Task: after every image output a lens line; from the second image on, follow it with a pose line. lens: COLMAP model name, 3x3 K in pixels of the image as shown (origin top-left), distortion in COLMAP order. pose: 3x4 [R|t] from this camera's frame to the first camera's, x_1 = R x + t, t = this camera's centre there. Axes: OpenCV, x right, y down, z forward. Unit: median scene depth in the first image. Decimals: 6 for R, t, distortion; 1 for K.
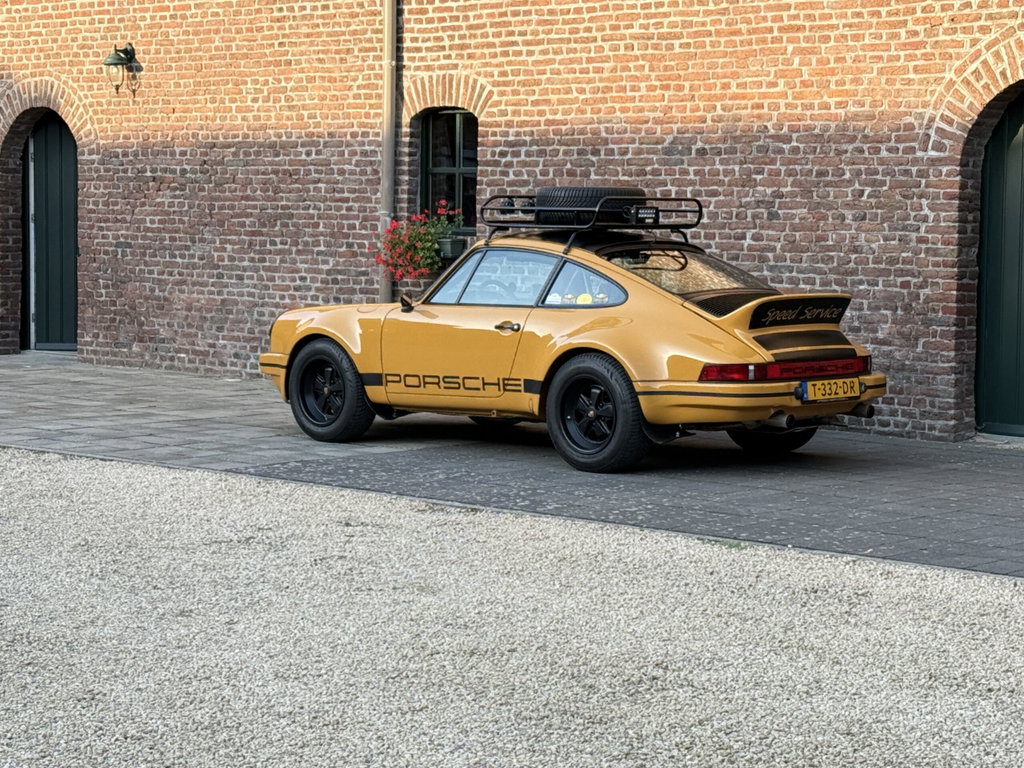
lens RADIAL K [[2468.4, 0, 520.4], [0, 2468.4, 378.9], [0, 0, 1]] dist [0.196572, 0.000000]
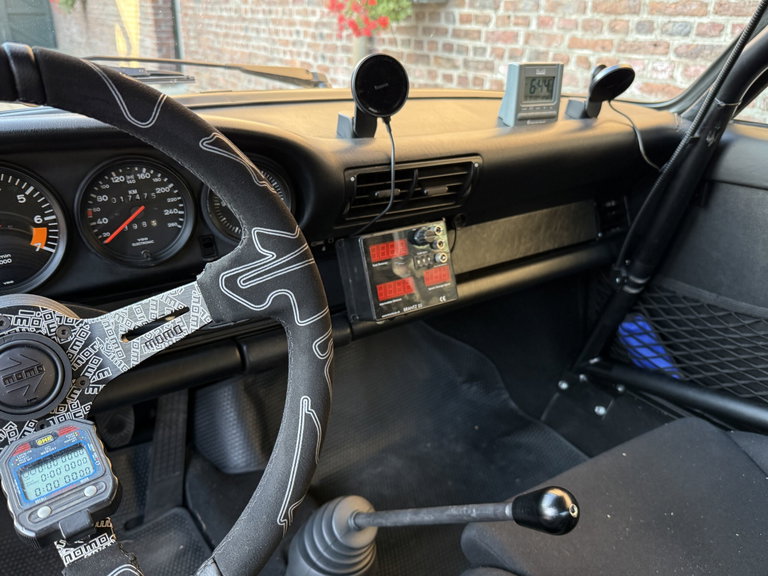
lens RADIAL K [[639.7, 0, 387.9], [0, 639.7, 290.6], [0, 0, 1]] dist [0.000650, -0.040088]
pose [[0.973234, 0.102254, -0.205816, 0.006974], [-0.028029, 0.941689, 0.335316, -0.036655], [0.228102, -0.320572, 0.919349, 0.903384]]
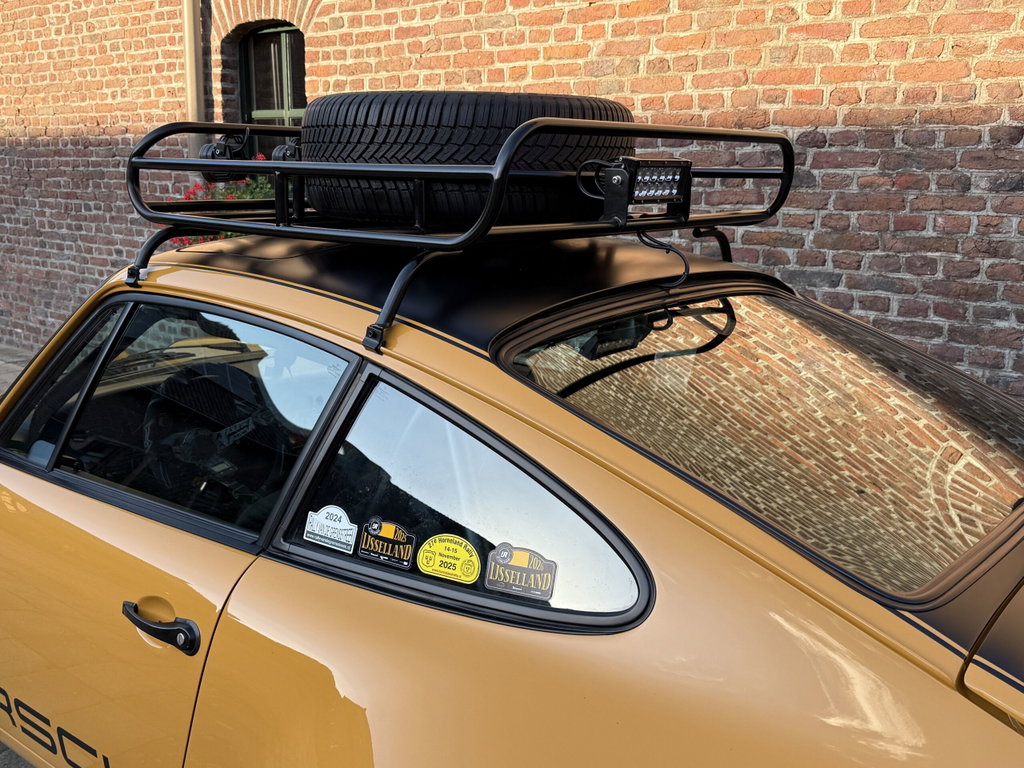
lens RADIAL K [[1012.1, 0, 509.4], [0, 1012.1, 383.2], [0, 0, 1]] dist [0.029383, 0.000000]
pose [[0.997532, -0.014837, 0.068634, 0.021844], [0.004973, 0.989896, 0.141707, -0.053751], [-0.070043, -0.141016, 0.987526, 0.779757]]
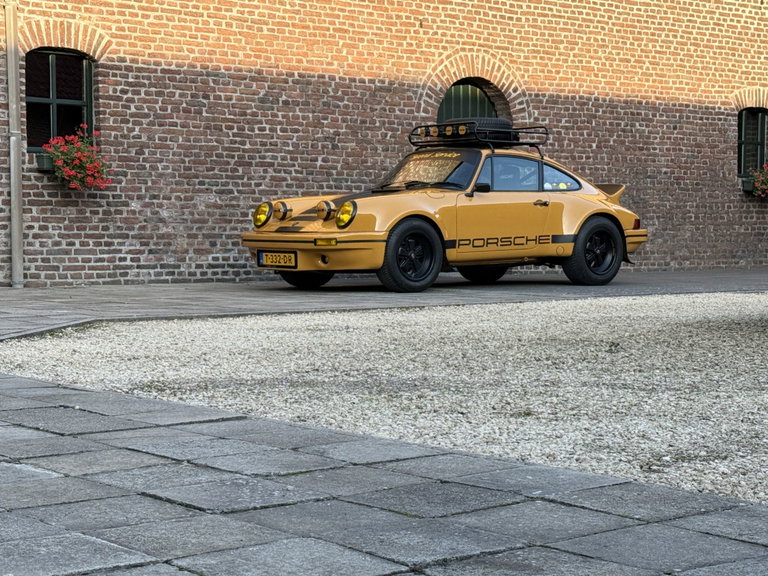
lens RADIAL K [[1525.9, 0, 414.6], [0, 1525.9, 271.5], [0, 0, 1]] dist [0.241360, 0.000000]
pose [[0.103533, -0.036187, 0.993967, -0.875324], [0.077027, 0.996628, 0.028260, -0.009905], [-0.991639, 0.073636, 0.105972, 0.854950]]
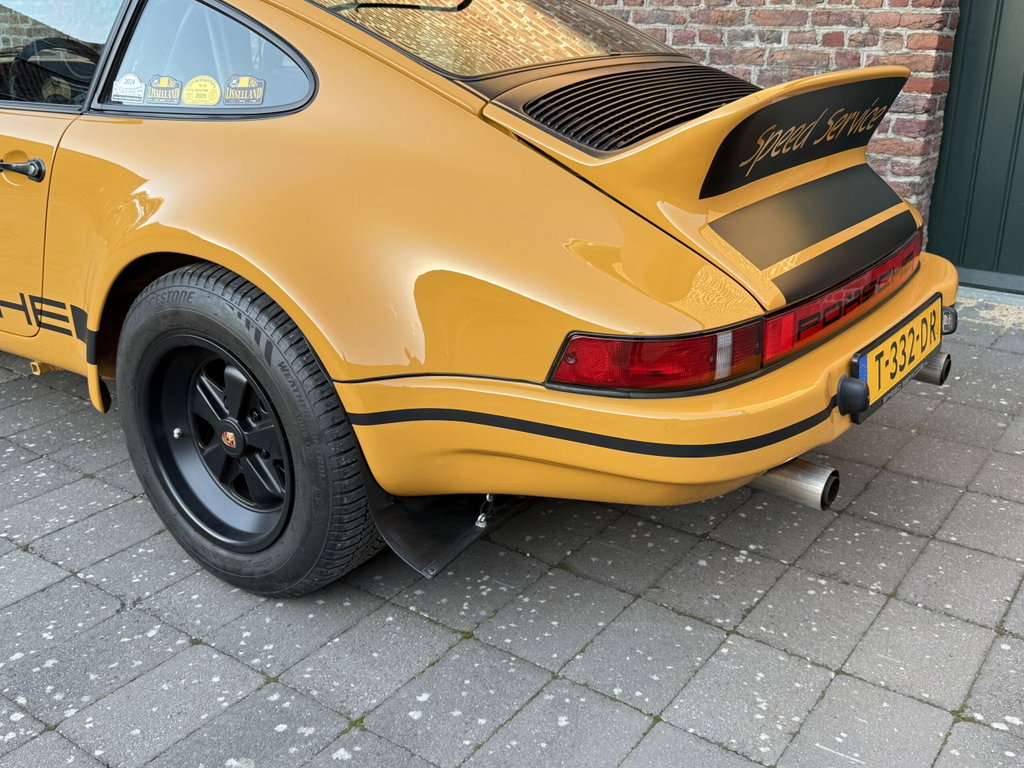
lens RADIAL K [[1034.4, 0, 515.5], [0, 1034.4, 381.6], [0, 0, 1]] dist [0.020398, 0.000000]
pose [[0.990848, -0.052572, 0.124320, 0.043083], [0.016165, 0.960623, 0.277385, -0.028342], [-0.134008, -0.272837, 0.952682, 0.722333]]
